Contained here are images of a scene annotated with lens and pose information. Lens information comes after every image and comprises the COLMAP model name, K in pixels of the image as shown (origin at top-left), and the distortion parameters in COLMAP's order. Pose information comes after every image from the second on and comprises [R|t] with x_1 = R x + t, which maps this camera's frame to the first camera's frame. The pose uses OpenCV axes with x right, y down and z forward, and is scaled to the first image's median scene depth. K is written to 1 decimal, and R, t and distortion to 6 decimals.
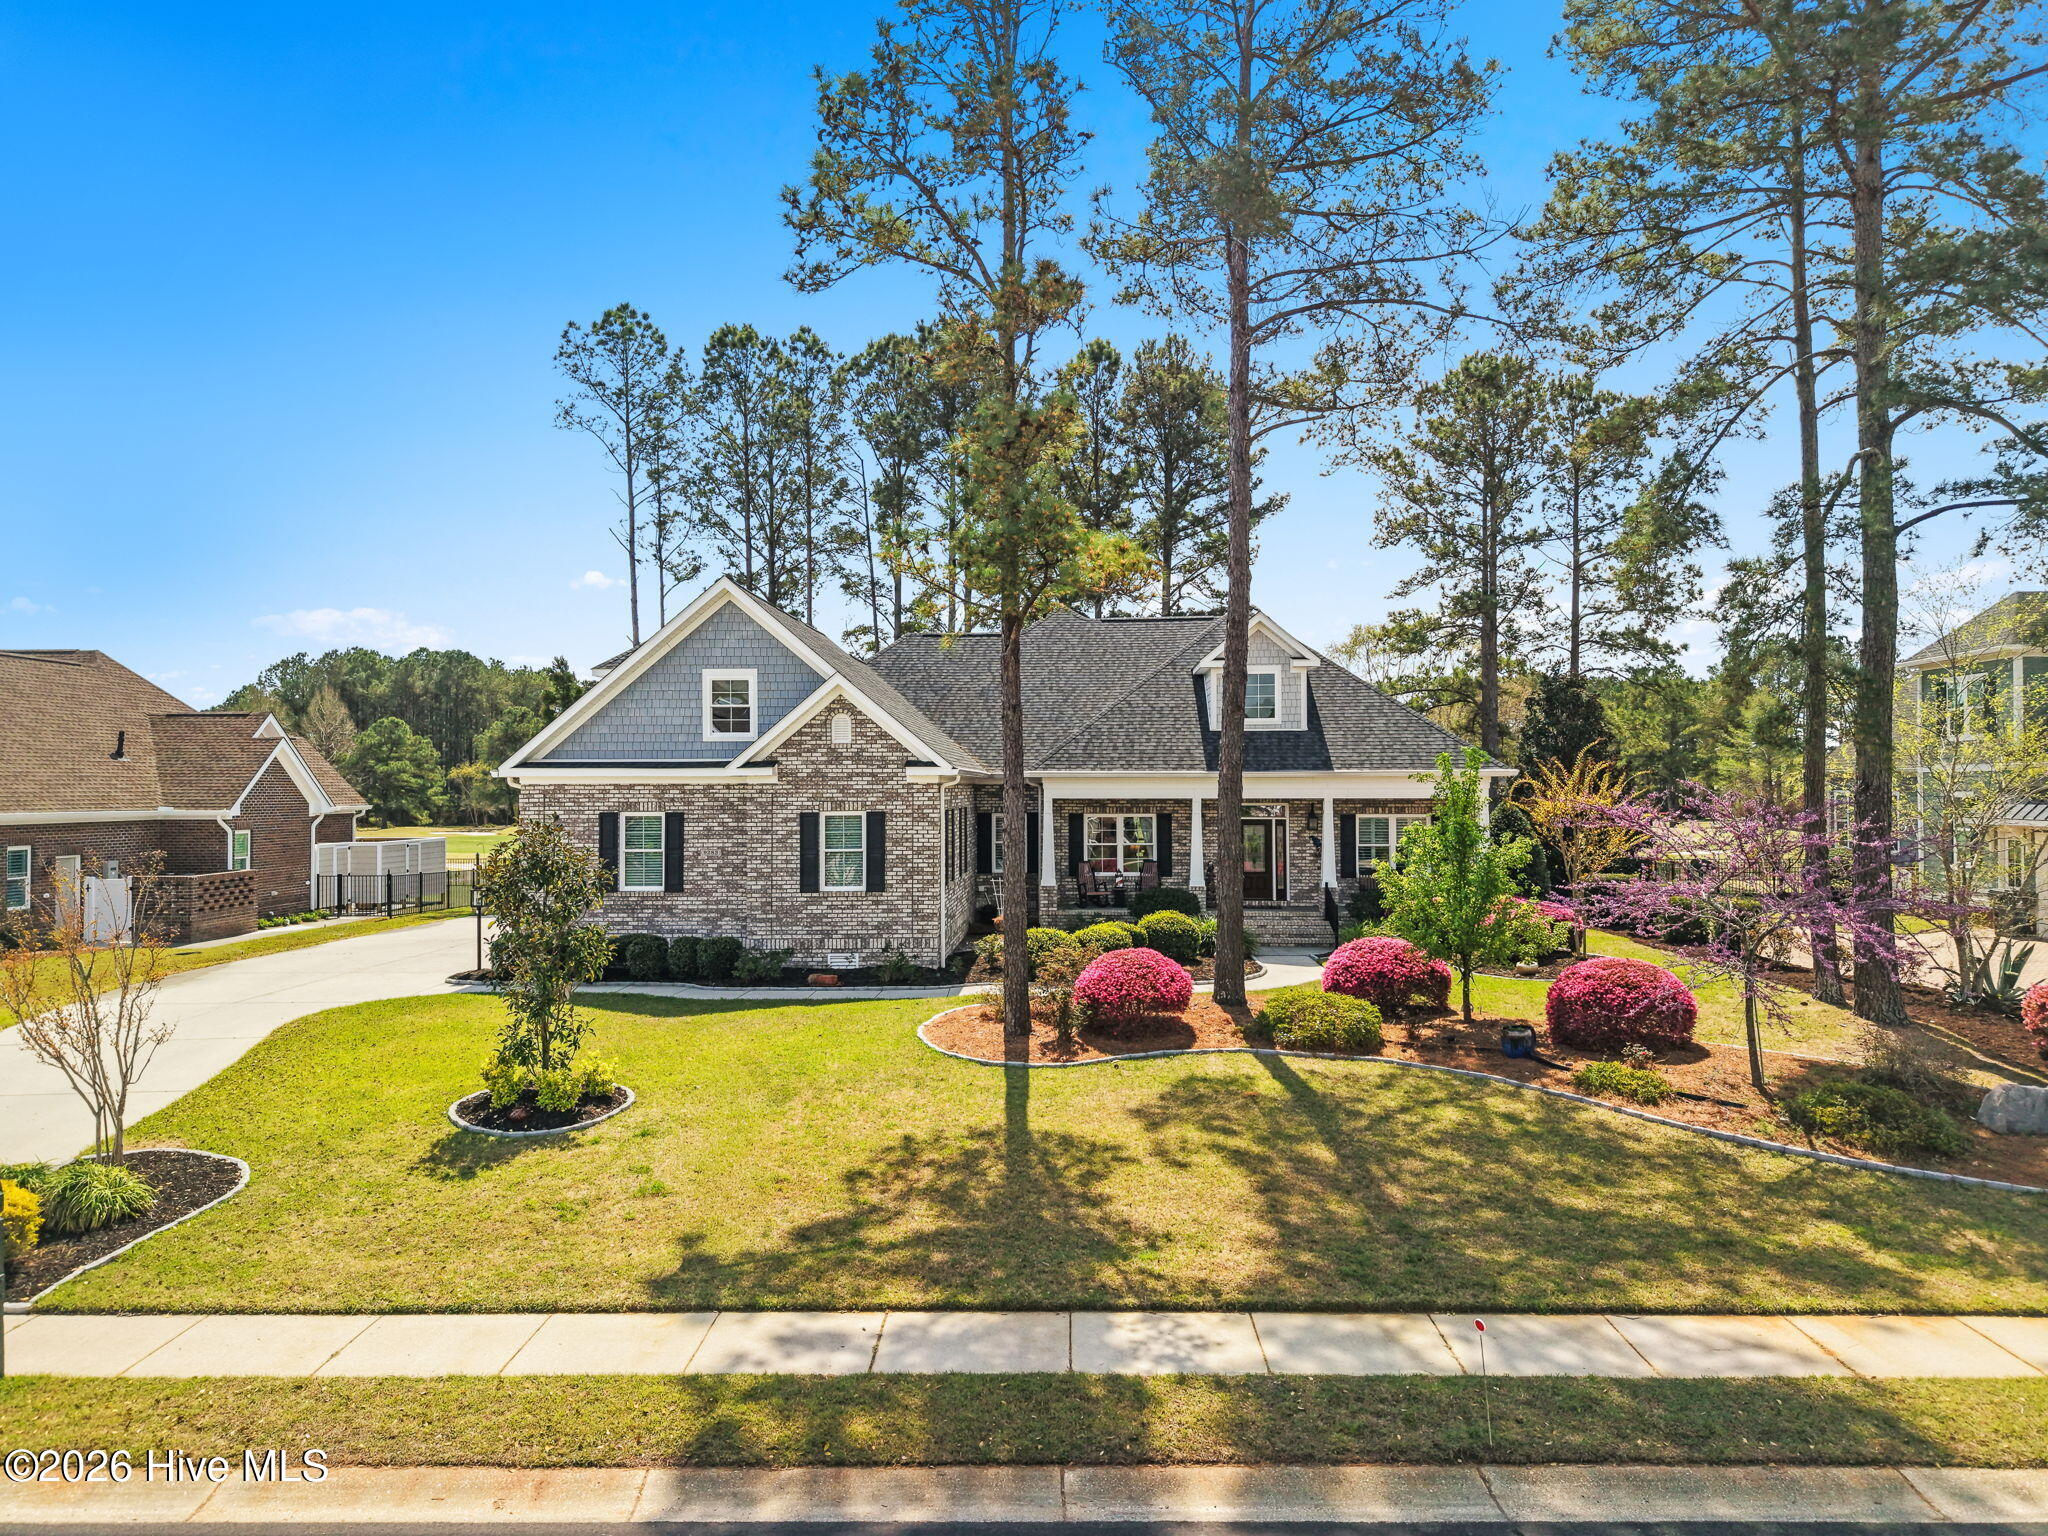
lens RADIAL K [[1360.8, 0, 1024.0], [0, 1360.8, 768.0], [0, 0, 1]] dist [0.071489, -0.001641]
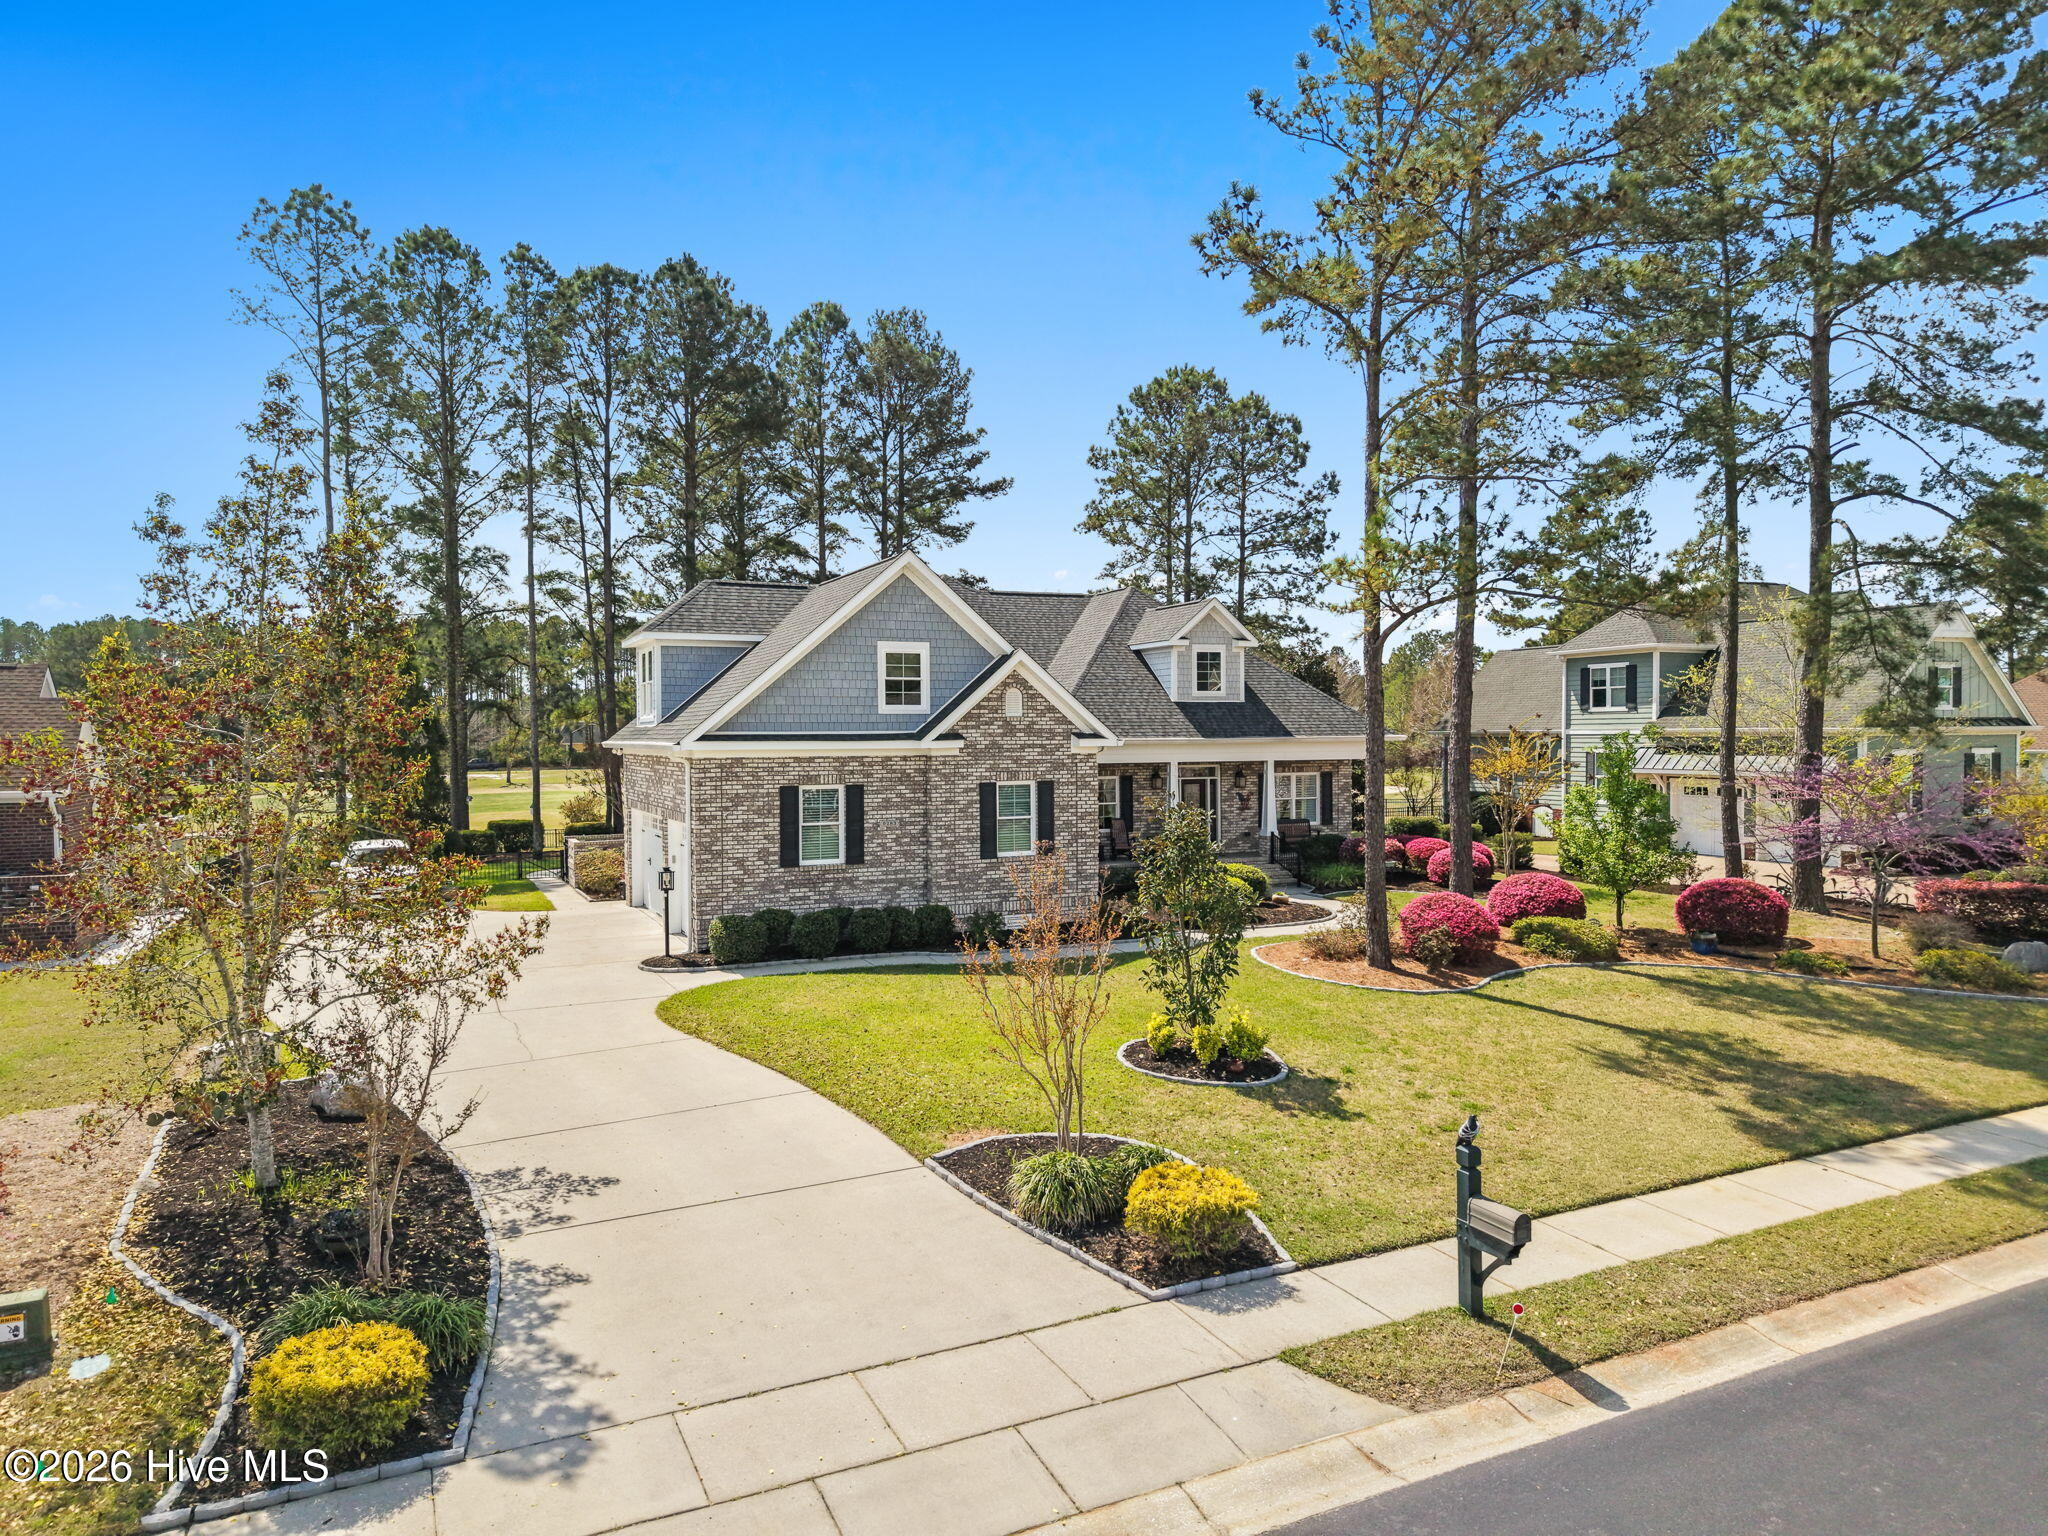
lens RADIAL K [[1360.8, 0, 1024.0], [0, 1360.8, 768.0], [0, 0, 1]] dist [0.071489, -0.001641]
pose [[0.893095, -0.014028, 0.449650, -0.592222], [-0.002814, 0.999320, 0.036767, -0.016685], [-0.449860, -0.034102, 0.892448, 0.056596]]
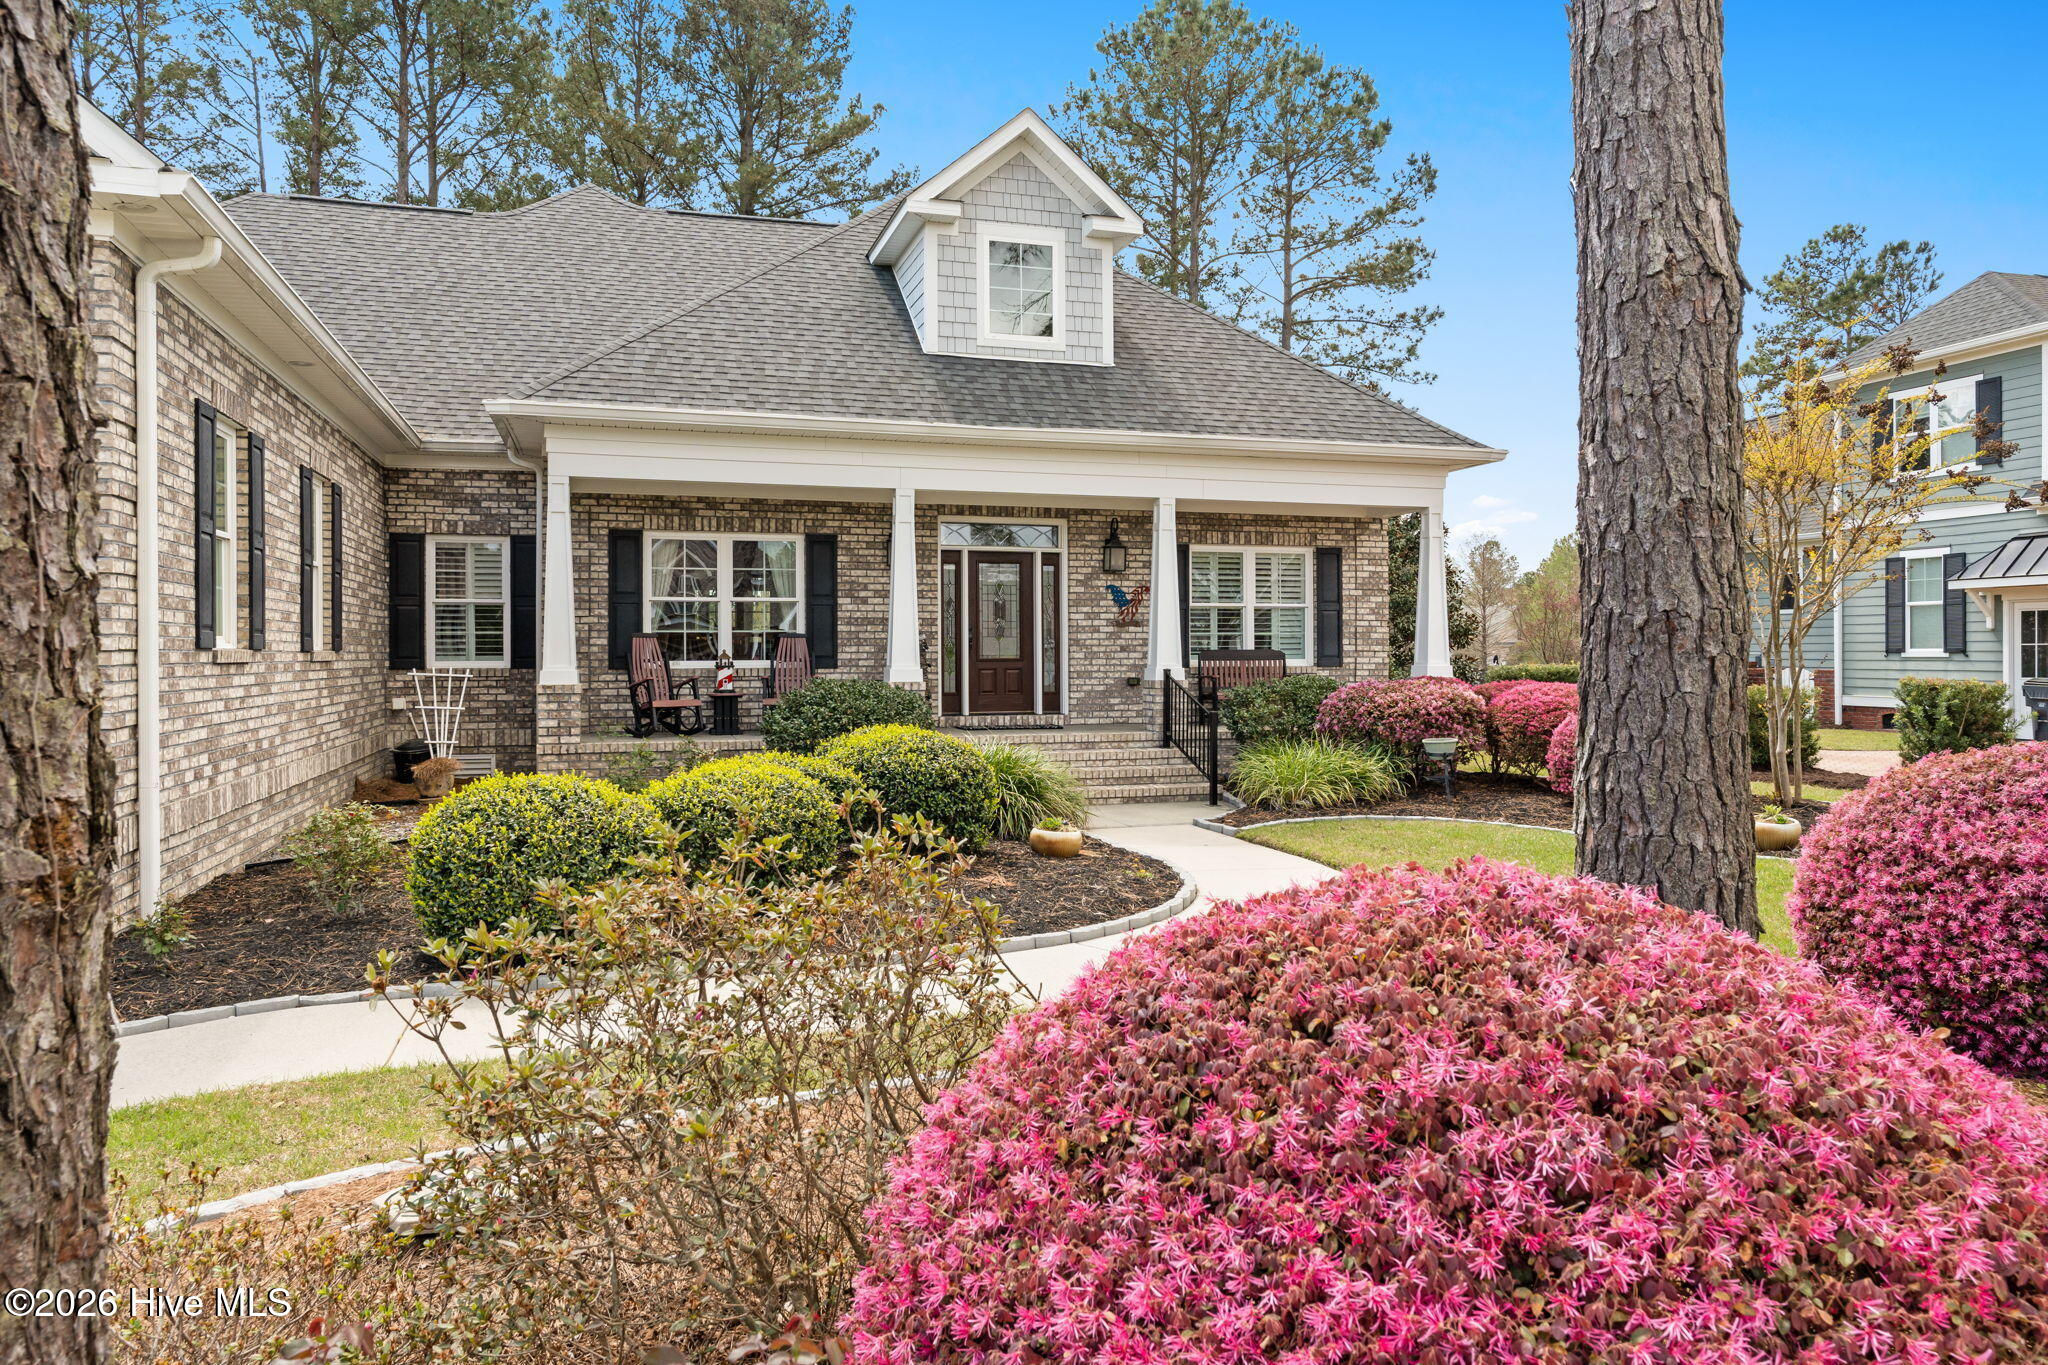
lens RADIAL K [[1340.7, 0, 1026.2], [0, 1340.7, 656.4], [0, 0, 1]] dist [-0.001185, -0.003014]
pose [[0.939609, -0.000150, 0.342249, 0.013850], [-0.005567, 0.999861, 0.015723, 0.085530], [-0.342204, -0.016679, 0.939478, 0.677421]]
